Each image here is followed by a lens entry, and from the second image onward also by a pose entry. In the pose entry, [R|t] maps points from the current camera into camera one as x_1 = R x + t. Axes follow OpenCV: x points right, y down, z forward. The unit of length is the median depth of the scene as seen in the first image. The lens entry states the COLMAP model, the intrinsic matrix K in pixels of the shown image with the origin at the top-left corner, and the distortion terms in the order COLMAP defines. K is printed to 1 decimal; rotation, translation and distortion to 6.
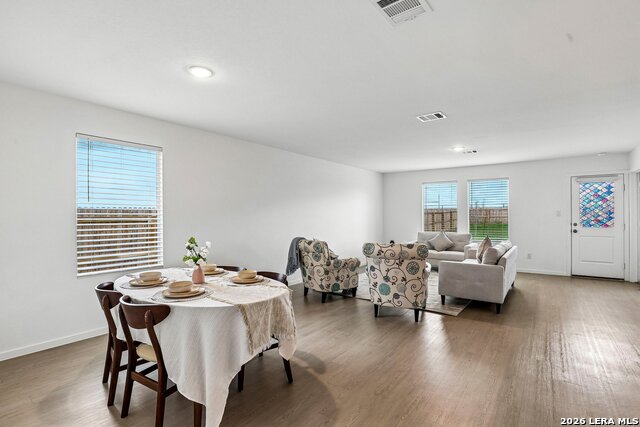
lens RADIAL K [[331.1, 0, 320.9], [0, 331.1, 214.6], [0, 0, 1]] dist [-0.000265, 0.000089]
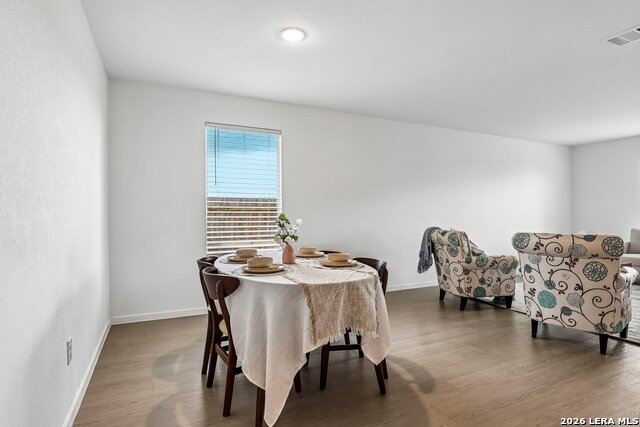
lens RADIAL K [[360.9, 0, 319.8], [0, 360.9, 213.4], [0, 0, 1]] dist [0.011307, -0.003281]
pose [[0.887657, 0.002568, -0.460498, 0.139637], [-0.004858, 0.999981, -0.003787, 0.058021], [0.460480, 0.005599, 0.887653, 0.117254]]
